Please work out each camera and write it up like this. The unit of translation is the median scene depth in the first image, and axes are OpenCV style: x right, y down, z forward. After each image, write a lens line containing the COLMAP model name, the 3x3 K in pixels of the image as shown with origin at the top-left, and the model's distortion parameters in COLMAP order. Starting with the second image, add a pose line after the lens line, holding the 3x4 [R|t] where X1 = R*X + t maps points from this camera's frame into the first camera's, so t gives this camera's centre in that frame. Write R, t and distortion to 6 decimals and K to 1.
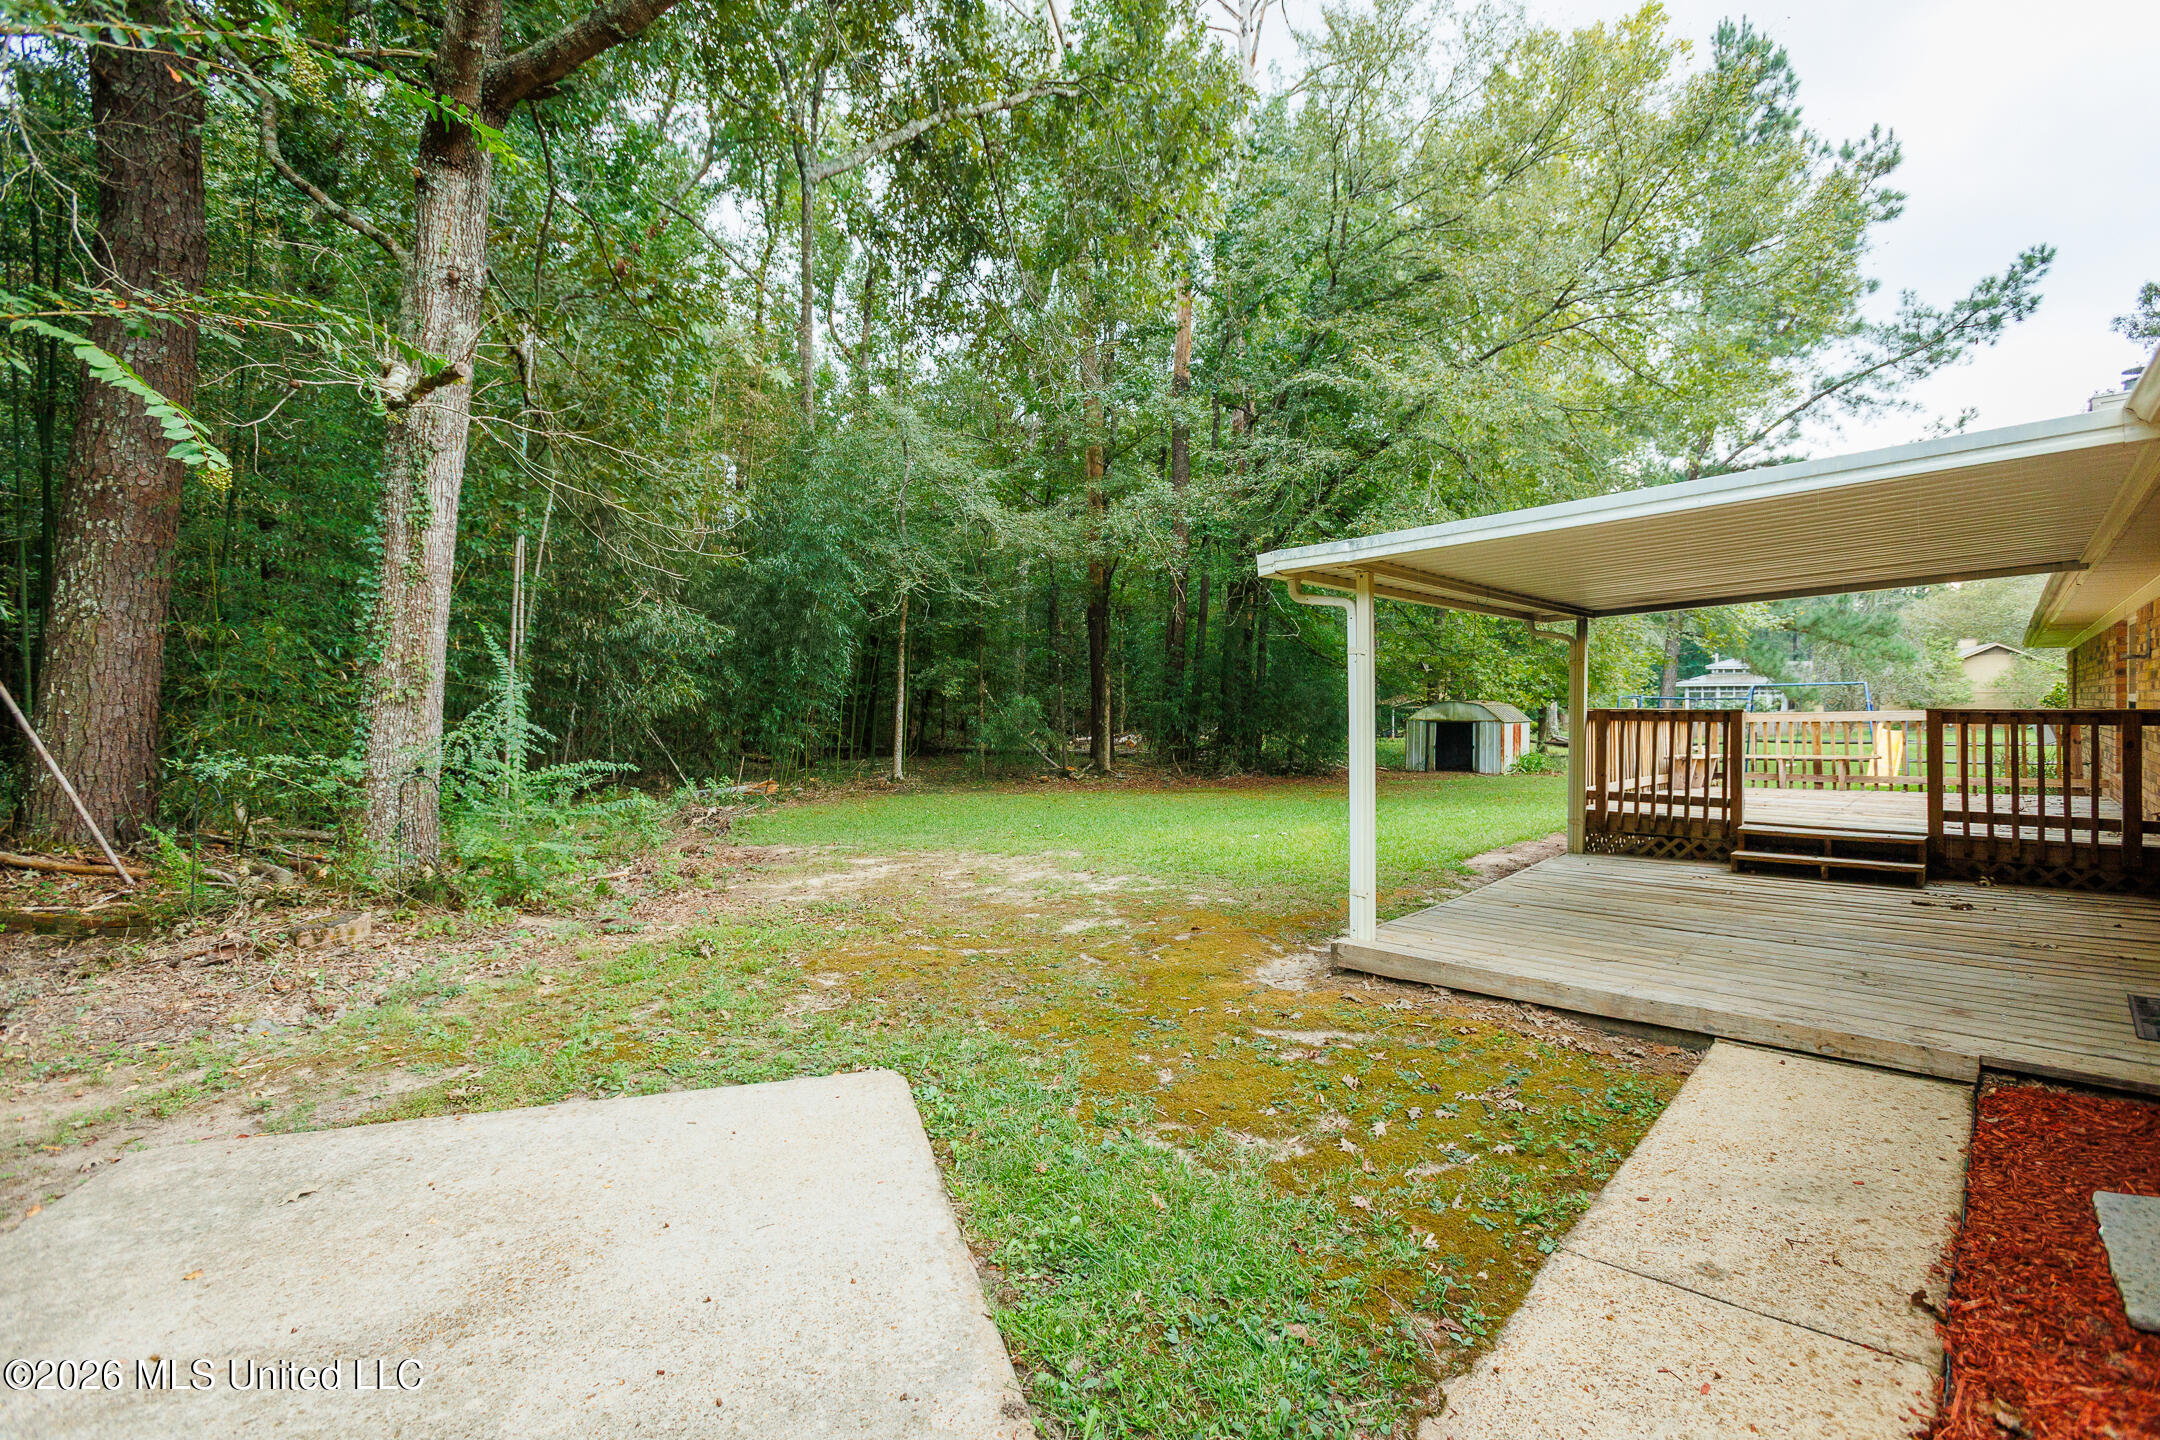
lens RADIAL K [[926.9, 0, 1116.2], [0, 926.9, 707.9], [0, 0, 1]] dist [0.021379, -0.010908]
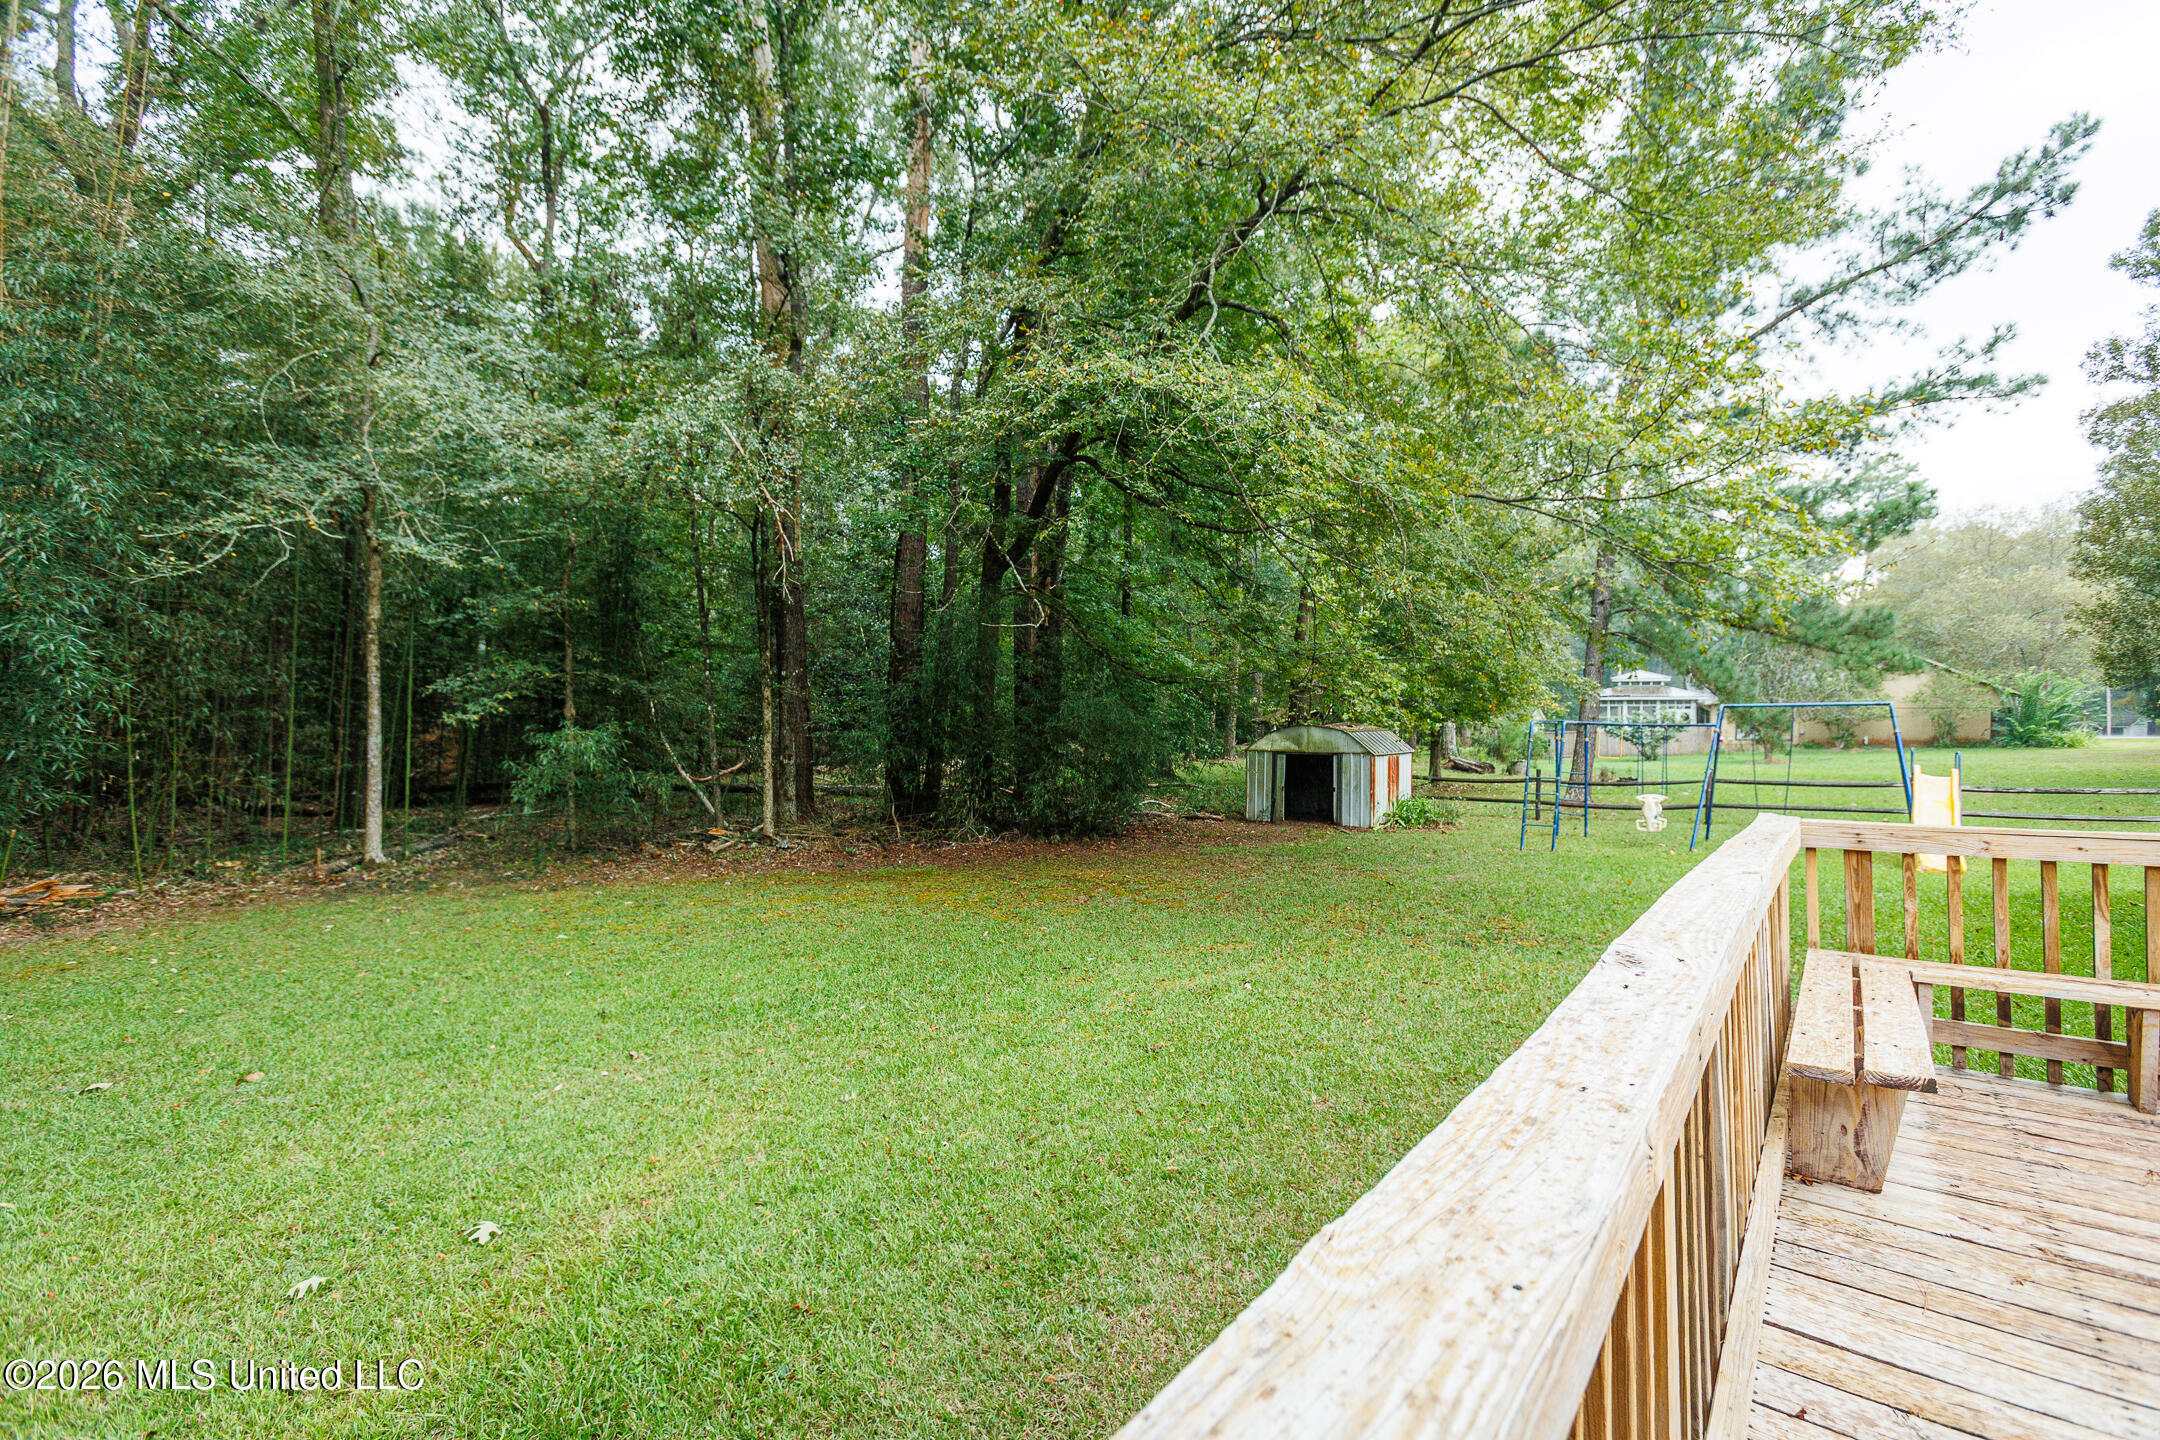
lens RADIAL K [[977.8, 0, 1080.0], [0, 977.8, 720.0], [0, 0, 1]] dist [-0.011262, 0.016021]
pose [[0.997477, 0.000782, 0.070980, 0.143031], [-0.000897, 0.999998, 0.001588, -0.012934], [-0.070978, -0.001648, 0.997476, 0.278396]]
